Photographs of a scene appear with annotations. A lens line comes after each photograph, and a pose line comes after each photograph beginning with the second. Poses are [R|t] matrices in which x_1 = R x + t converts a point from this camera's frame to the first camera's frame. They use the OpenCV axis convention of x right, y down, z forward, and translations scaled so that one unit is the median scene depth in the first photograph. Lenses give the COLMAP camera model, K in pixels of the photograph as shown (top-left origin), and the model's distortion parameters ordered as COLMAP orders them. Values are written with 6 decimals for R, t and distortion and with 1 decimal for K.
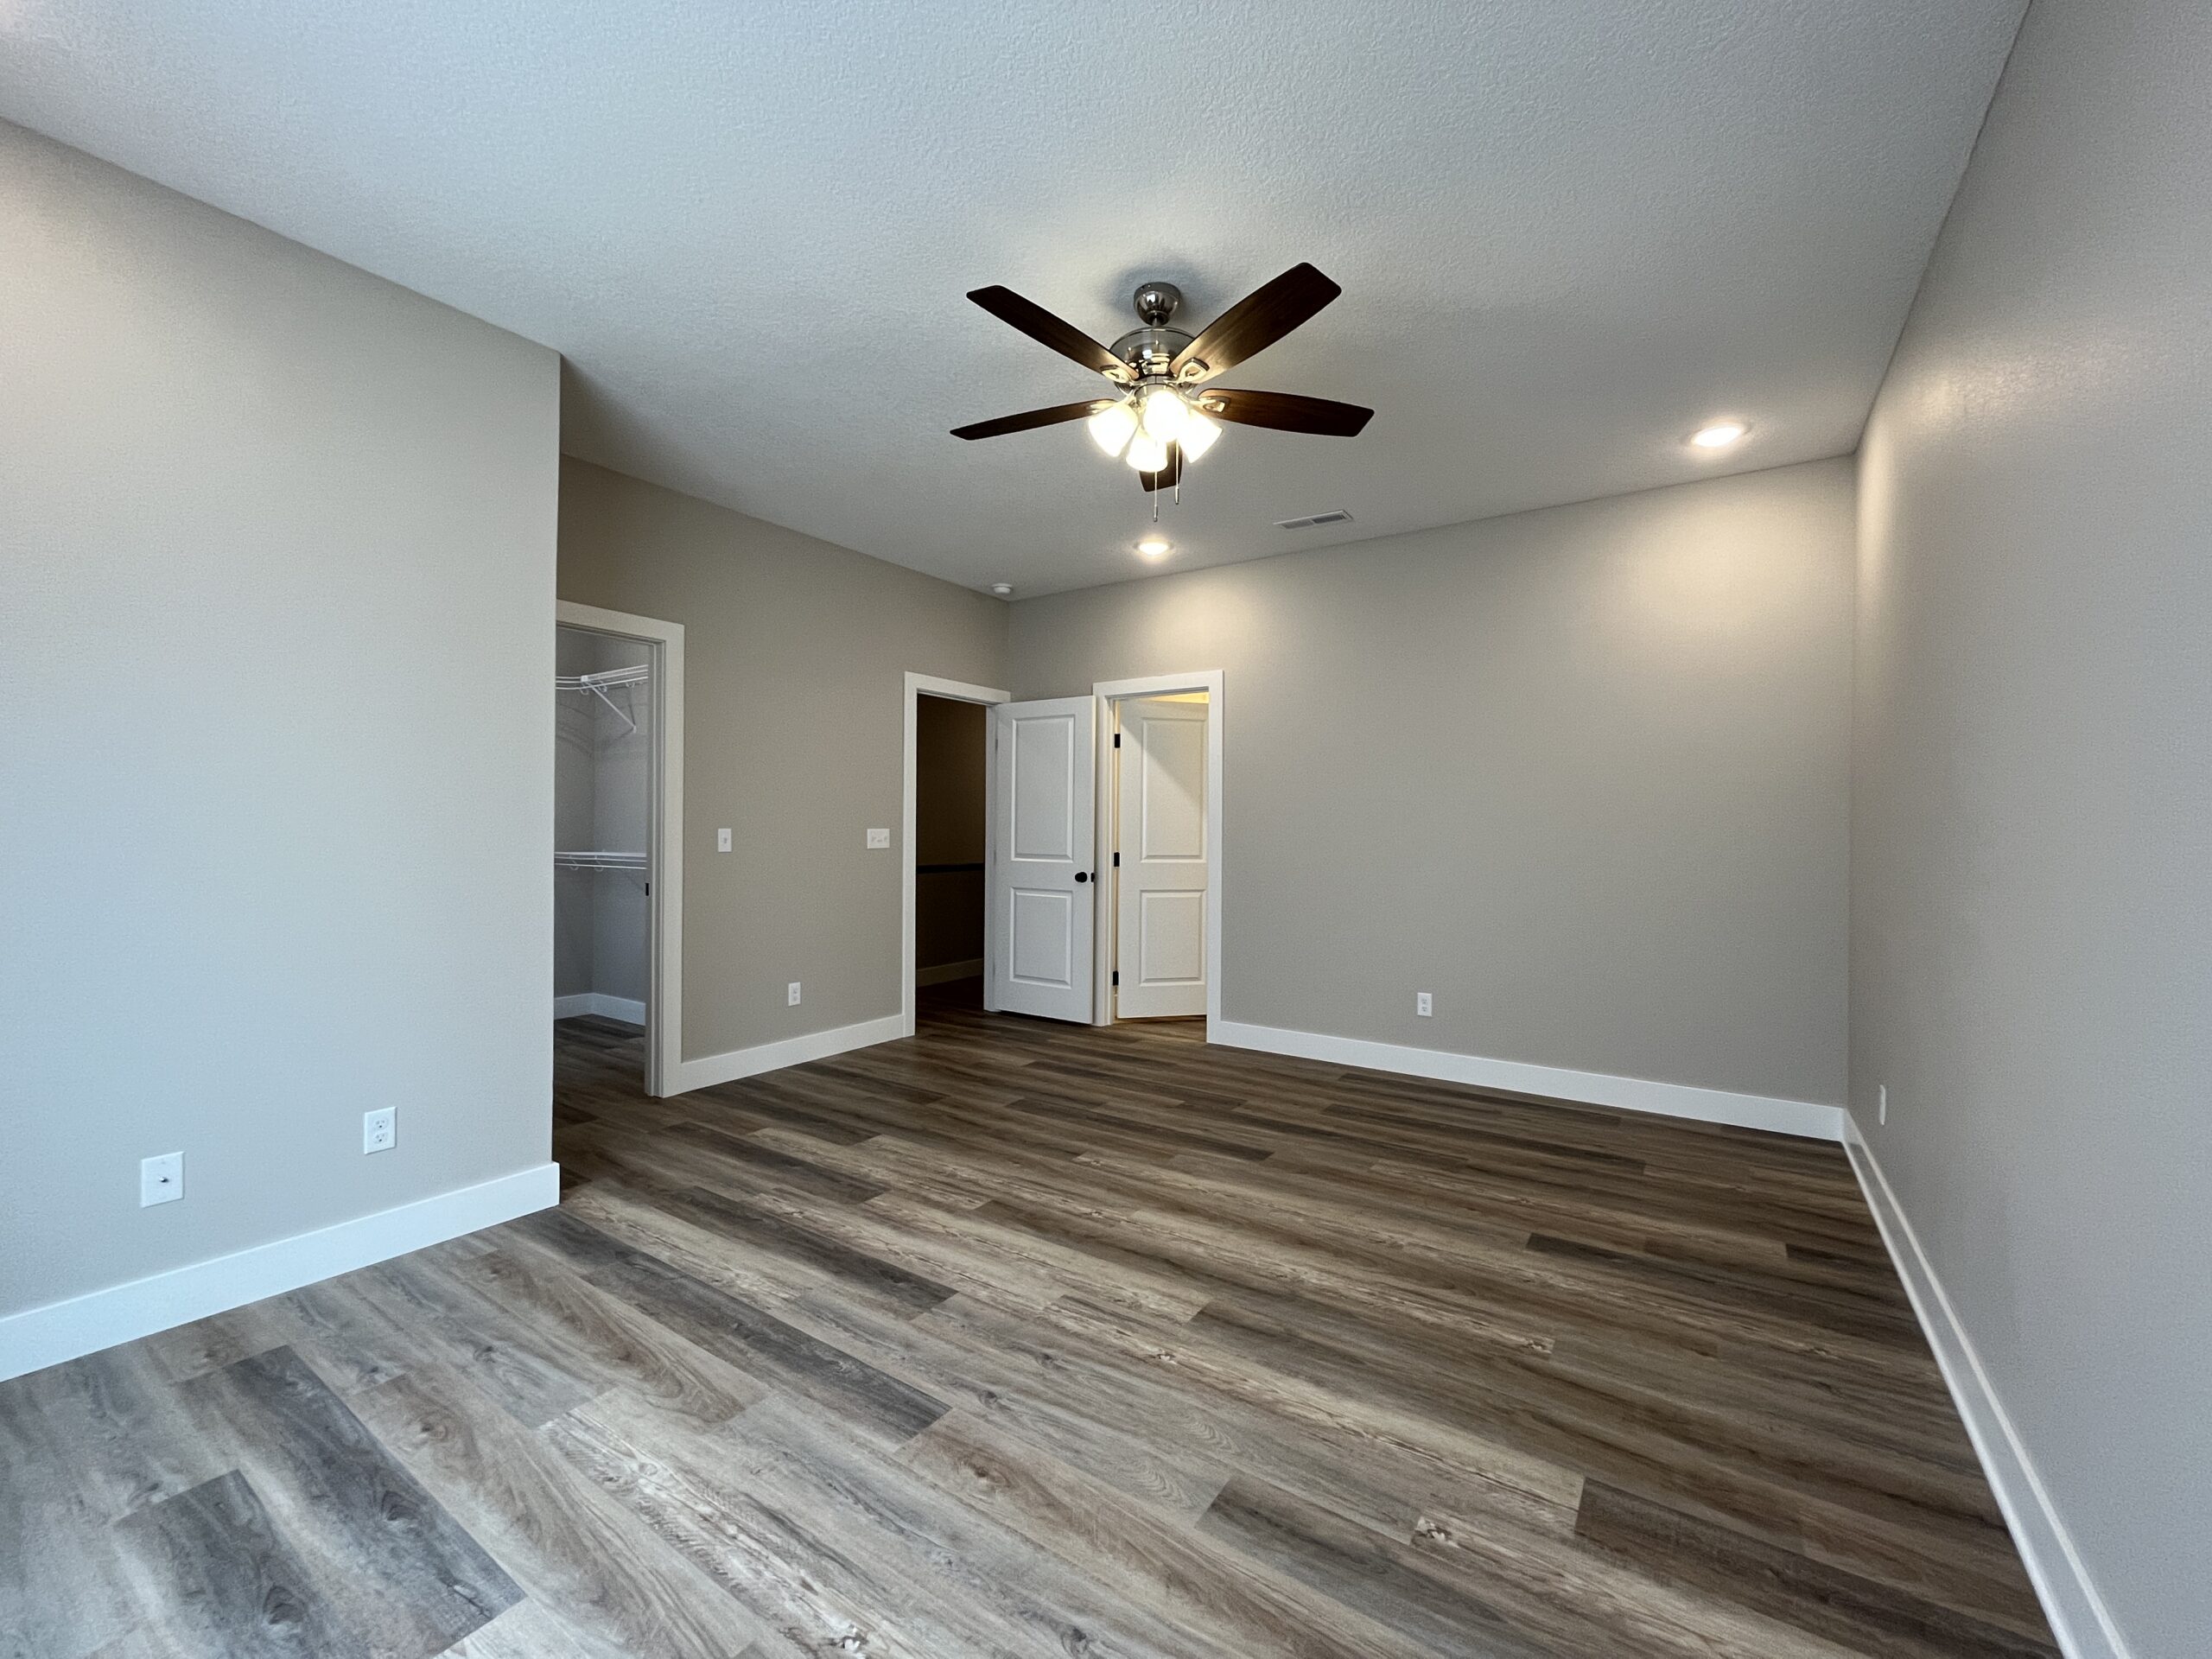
lens RADIAL K [[910.4, 0, 1110.4], [0, 910.4, 824.9], [0, 0, 1]] dist [-0.004288, 0.000101]
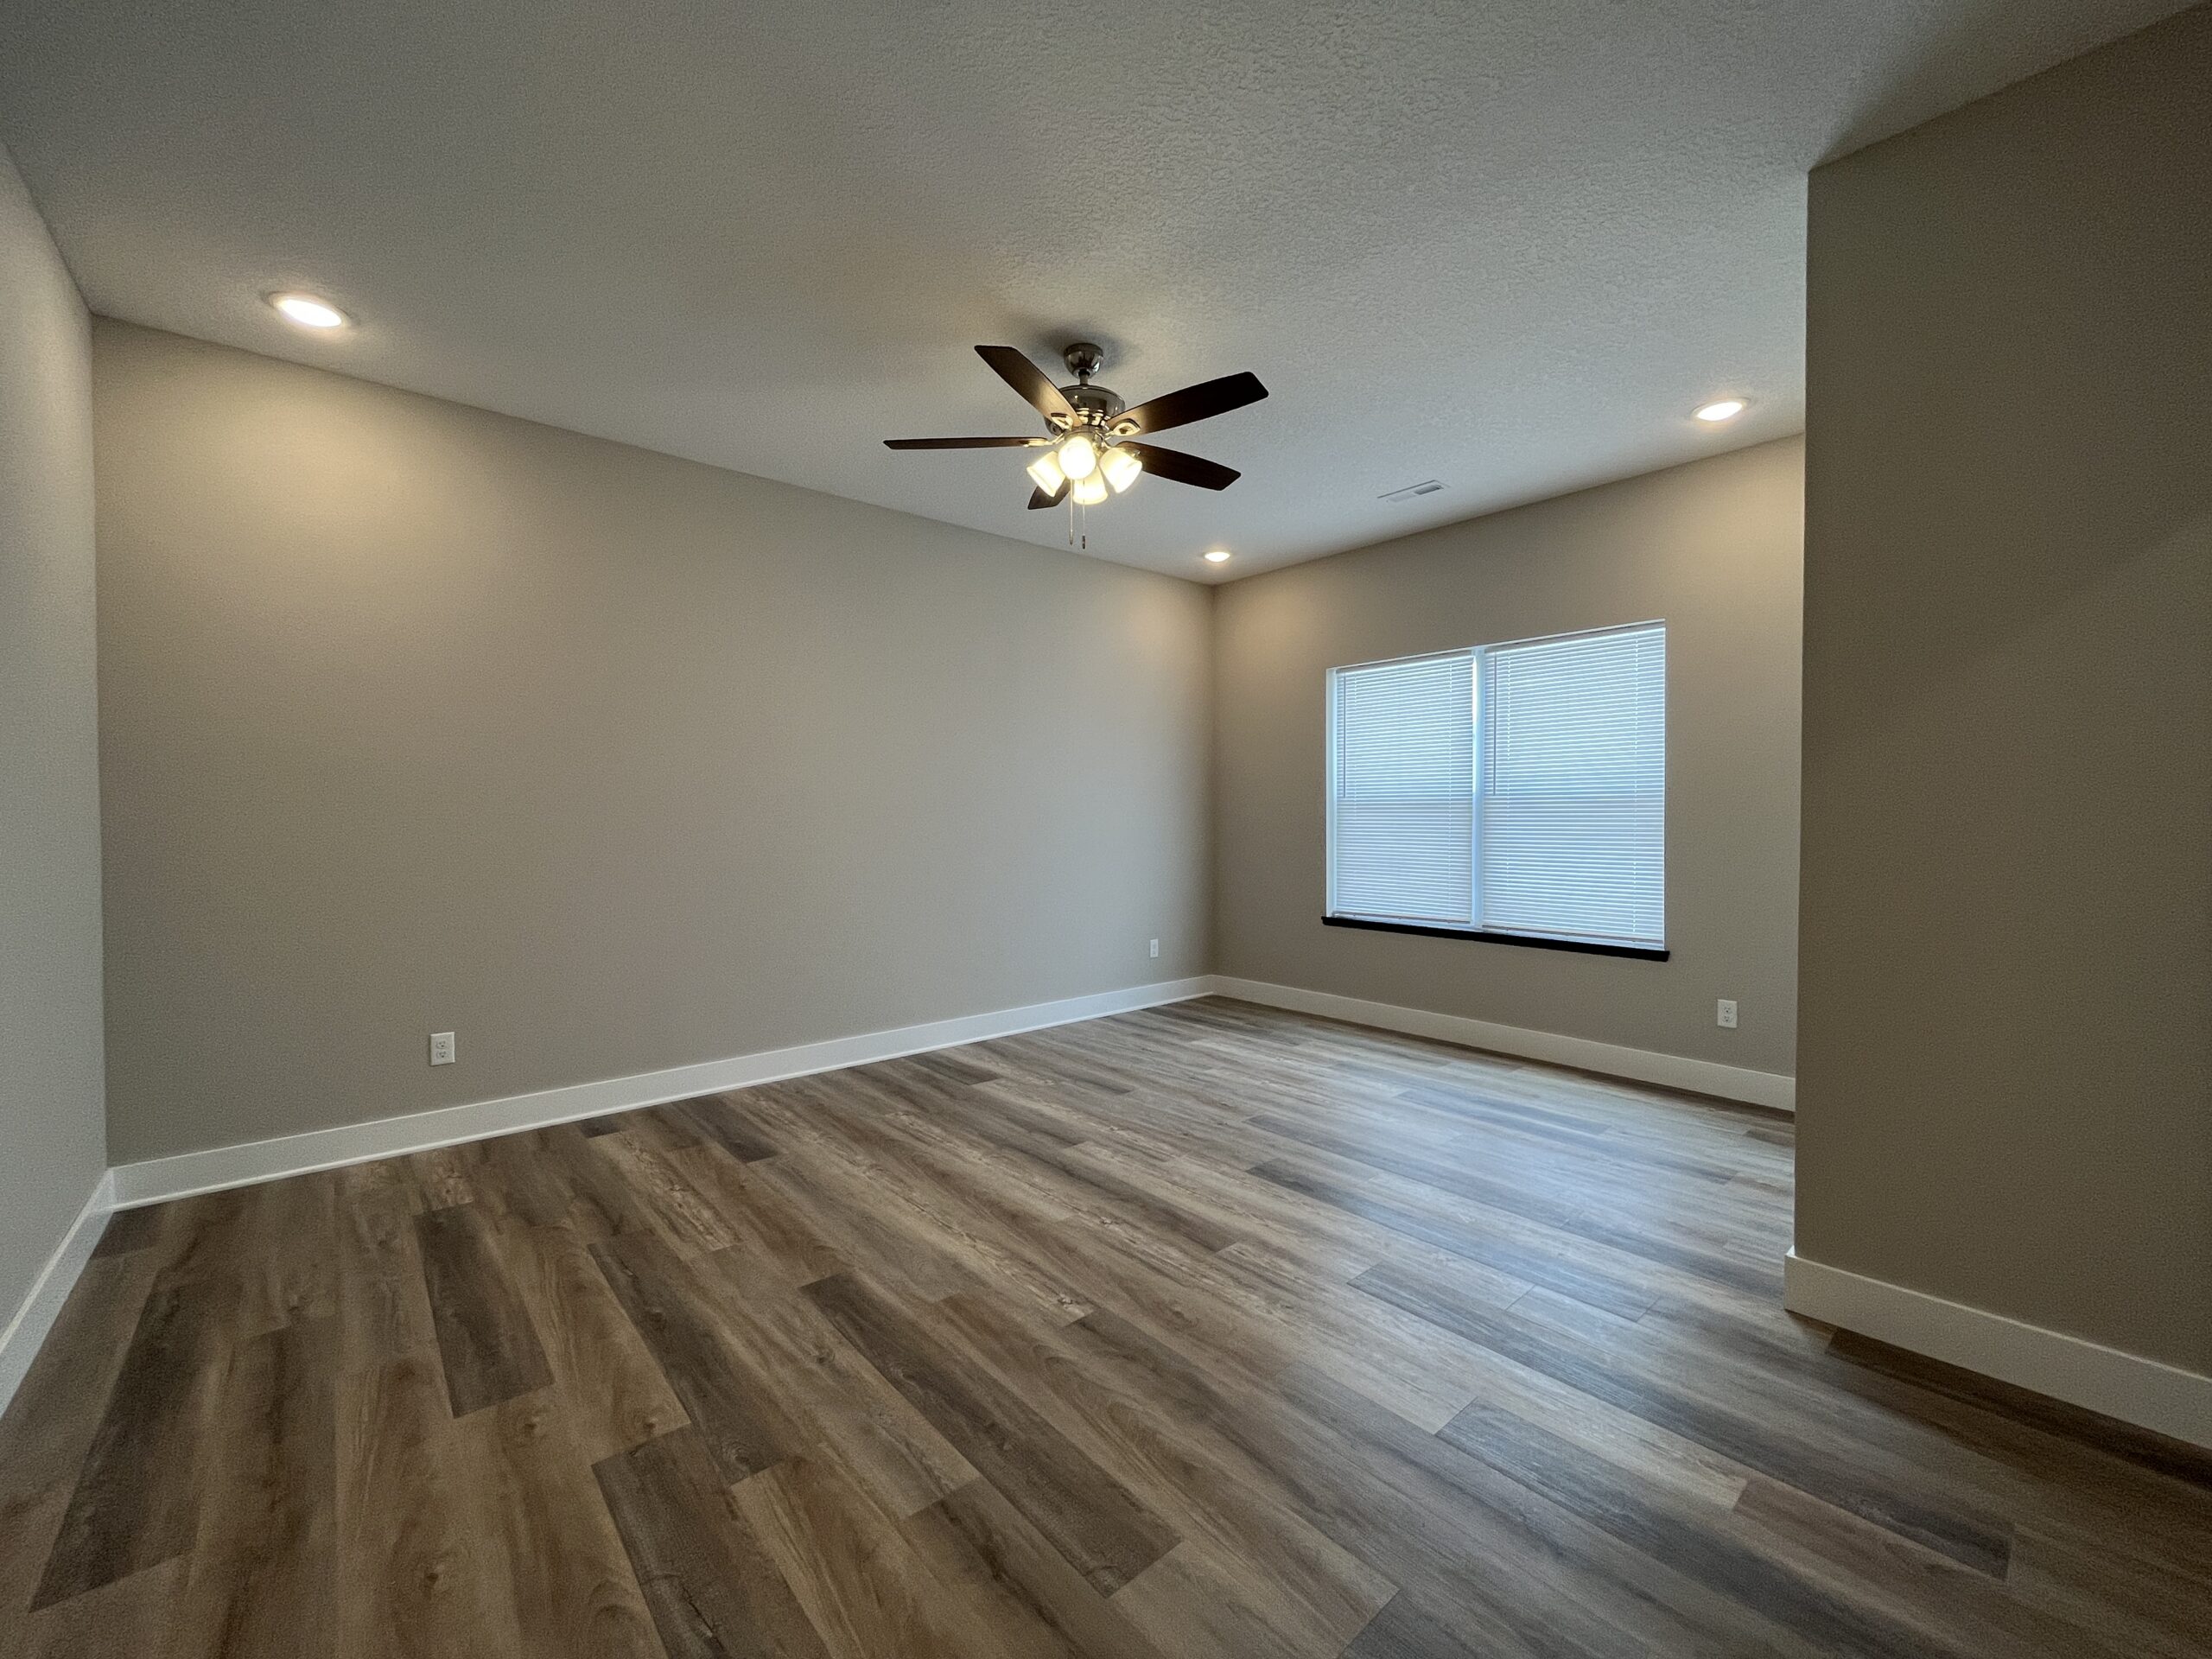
lens RADIAL K [[910.4, 0, 1110.4], [0, 910.4, 824.9], [0, 0, 1]] dist [-0.004288, 0.000101]
pose [[-0.967417, -0.009785, 0.252999, -0.267707], [-0.007917, 0.999933, 0.008403, 0.010804], [-0.253064, 0.006126, -0.967430, 2.012550]]
